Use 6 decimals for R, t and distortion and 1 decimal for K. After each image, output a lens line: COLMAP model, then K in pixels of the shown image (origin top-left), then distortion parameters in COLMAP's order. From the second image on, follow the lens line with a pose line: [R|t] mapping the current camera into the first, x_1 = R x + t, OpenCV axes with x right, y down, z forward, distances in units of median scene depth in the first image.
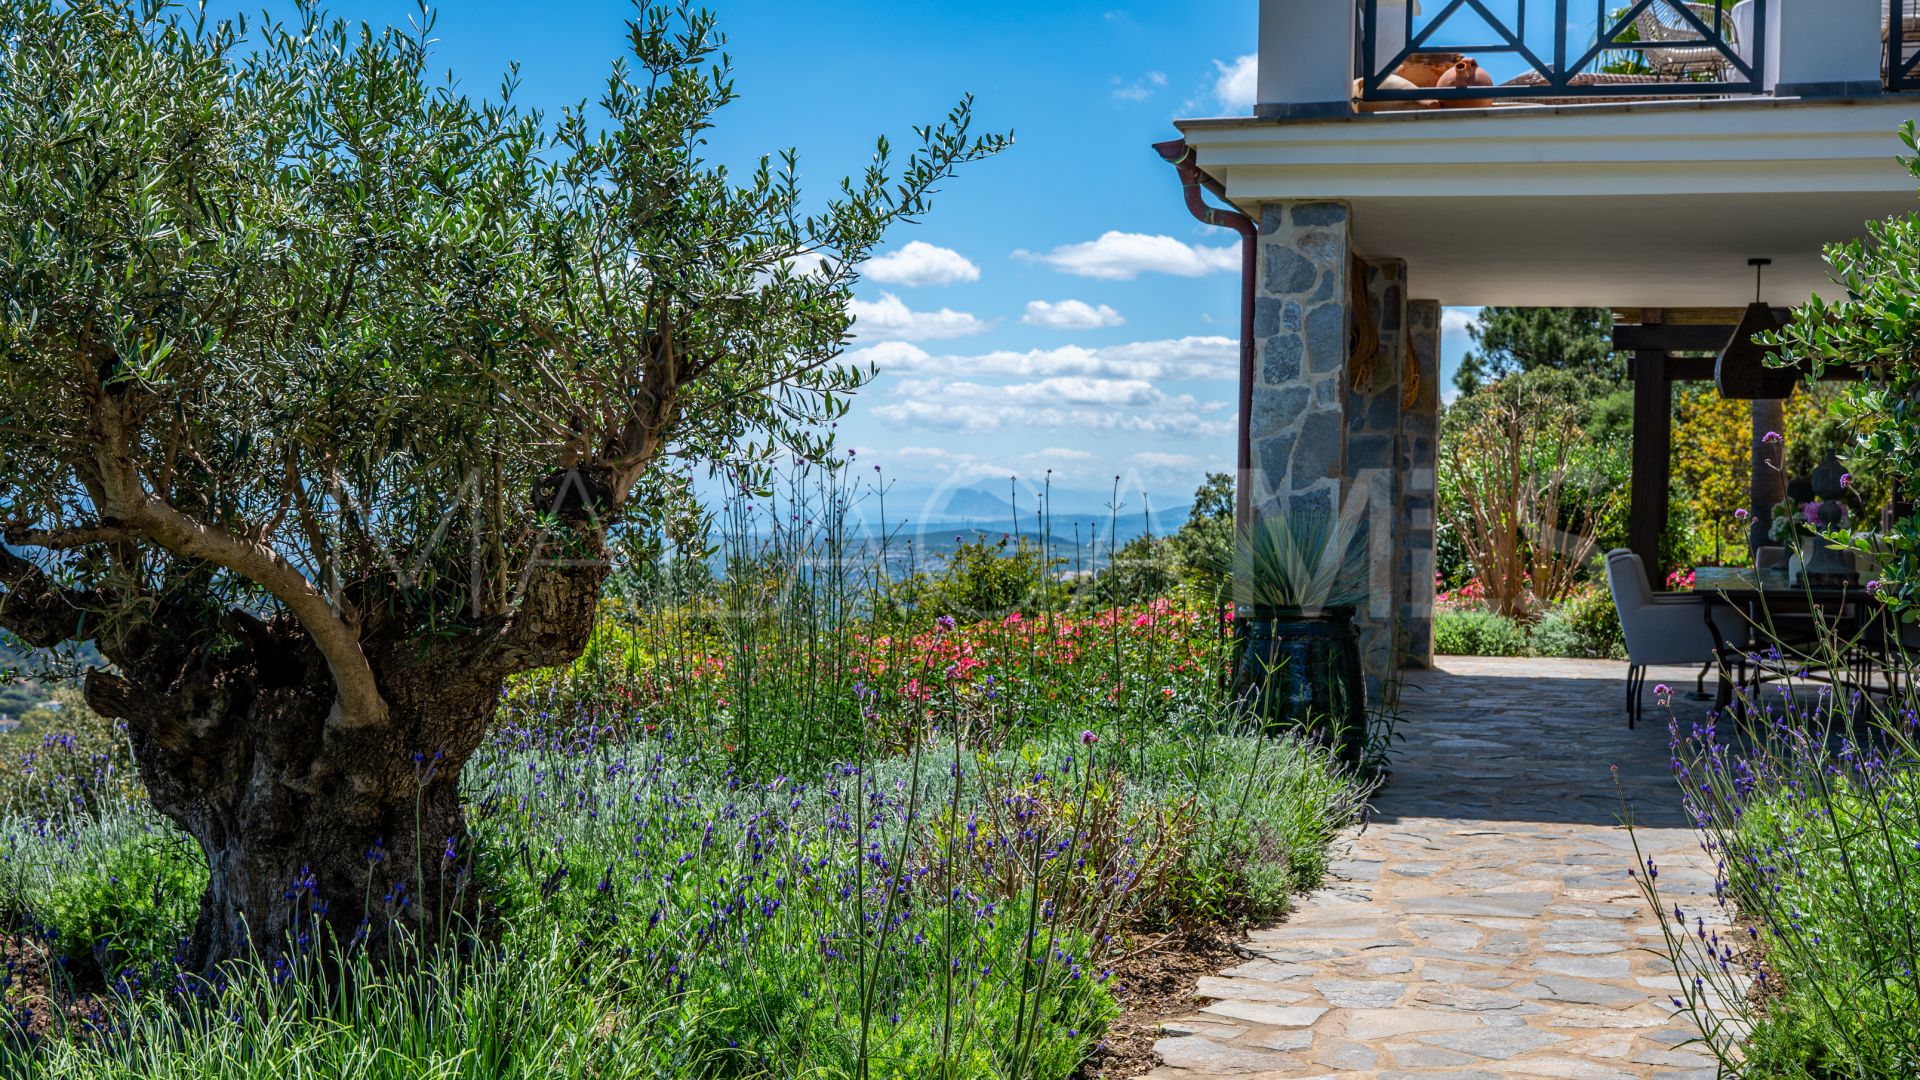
lens RADIAL K [[2281.9, 0, 960.0], [0, 2281.9, 540.0], [0, 0, 1]] dist [-0.004362, -0.015395]
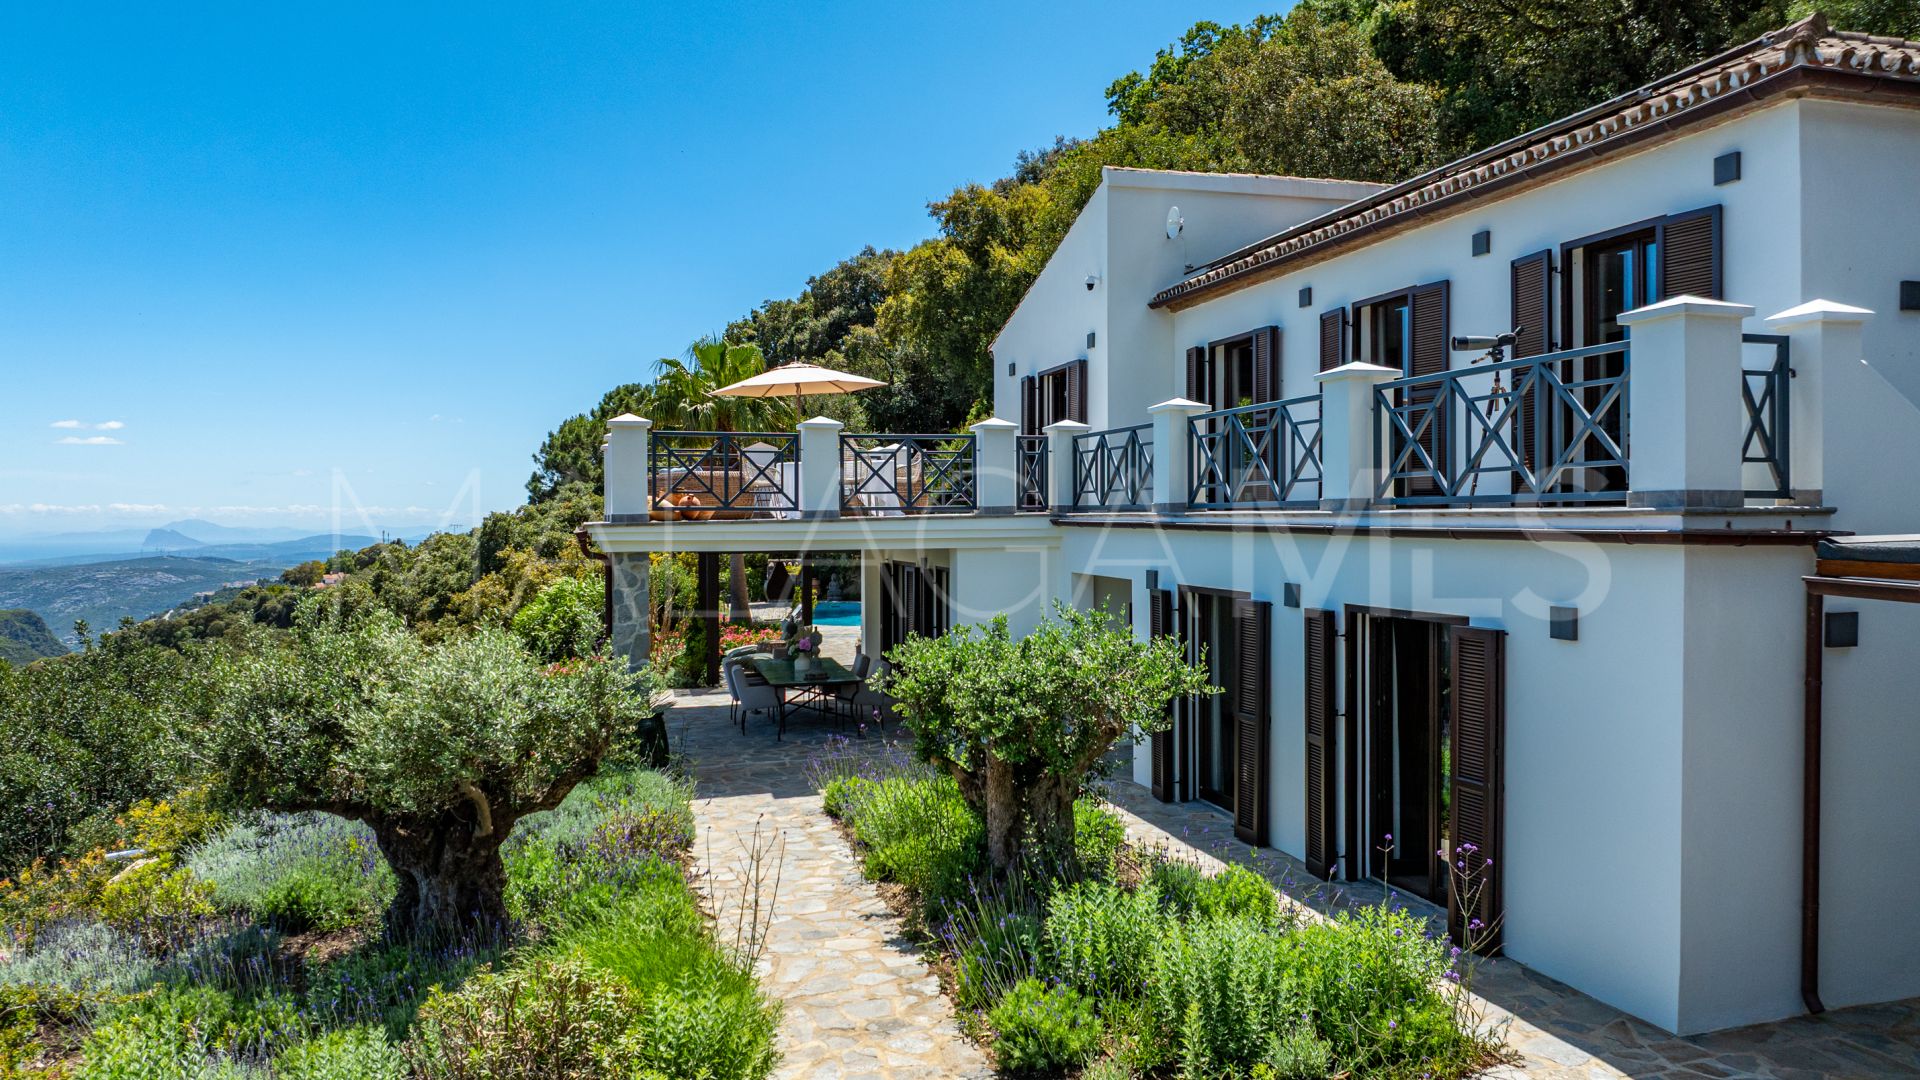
lens RADIAL K [[1304.3, 0, 948.3], [0, 1304.3, 510.5], [0, 0, 1]] dist [-0.038551, 0.025158]
pose [[0.858521, -0.020153, 0.512383, -0.301375], [0.041084, 0.998718, -0.029557, -0.141903], [-0.511130, 0.046426, 0.858249, -0.449922]]
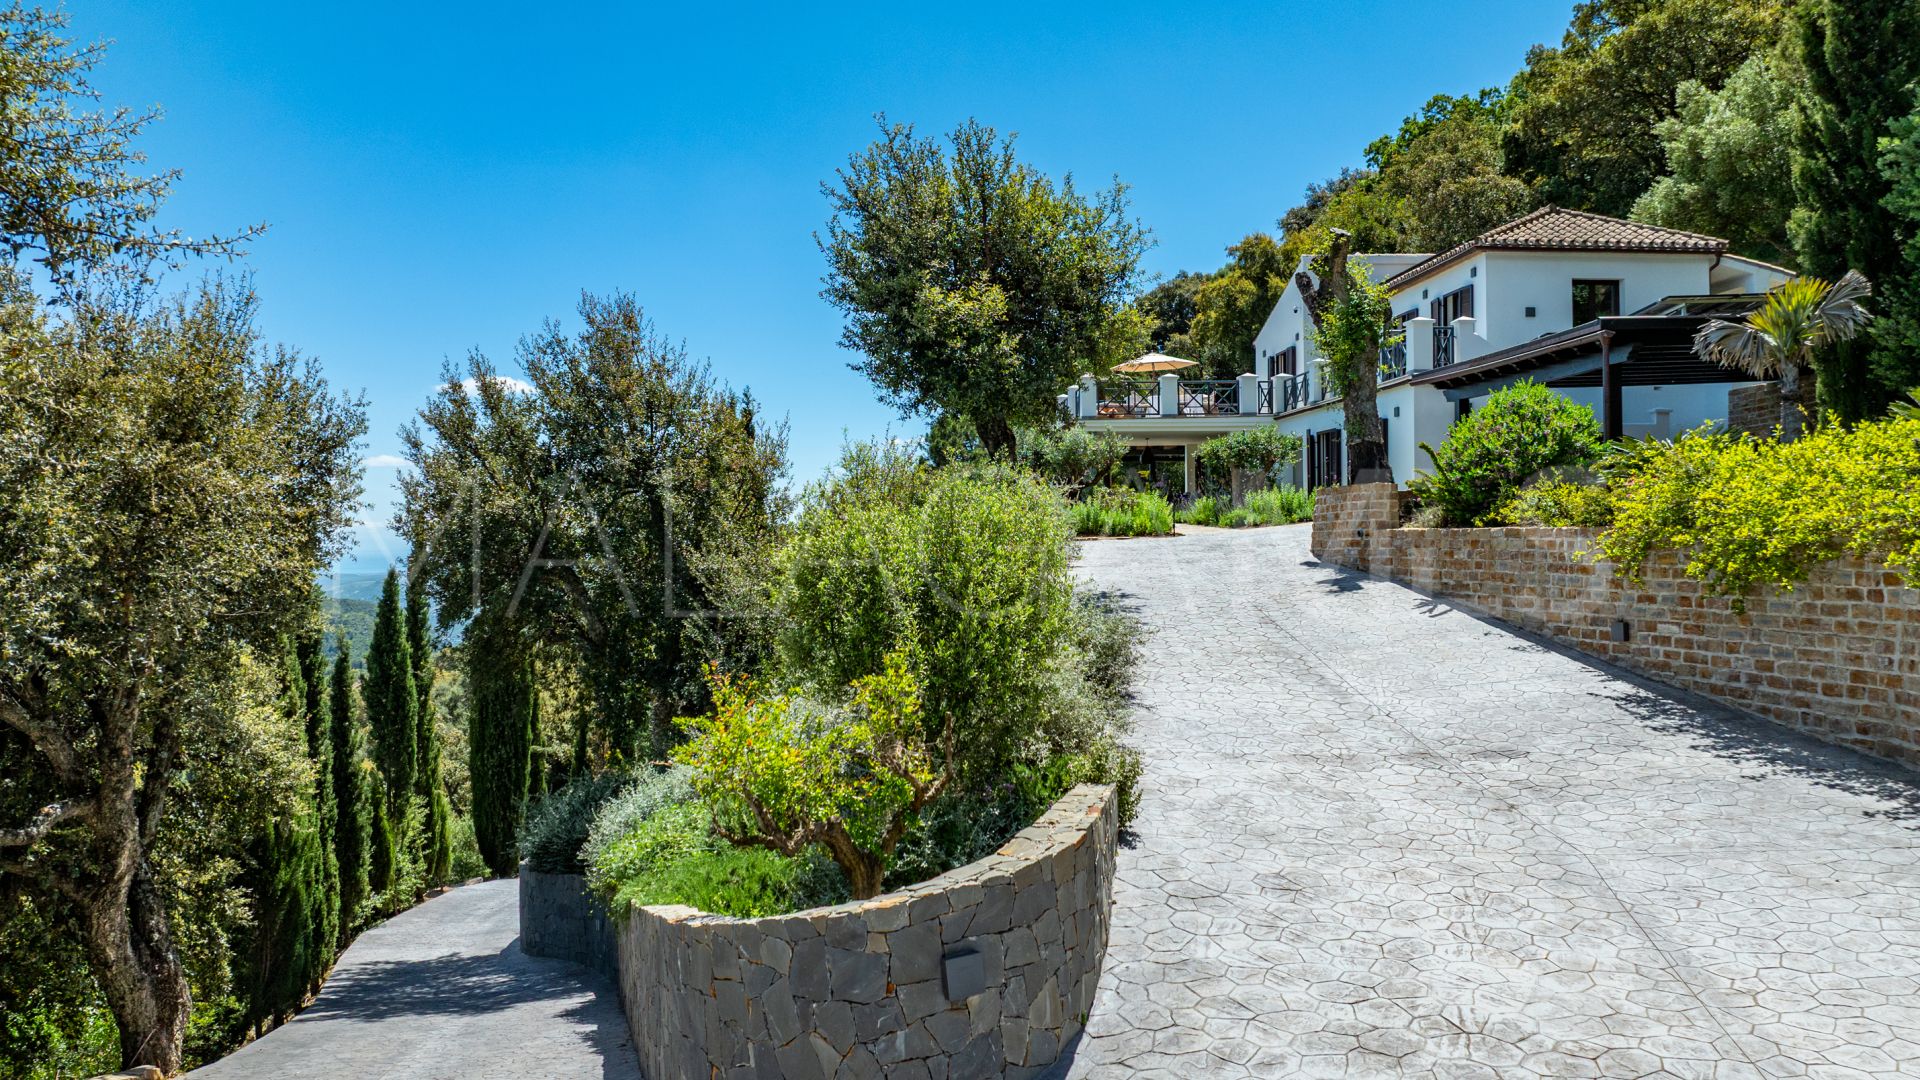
lens RADIAL K [[1395.3, 0, 929.9], [0, 1395.3, 535.3], [0, 0, 1]] dist [-0.007121, -0.003280]
pose [[0.954589, -0.022848, 0.297049, -1.444577], [0.035867, 0.998616, -0.038453, 0.273551], [-0.295759, 0.047362, 0.954088, -2.548803]]
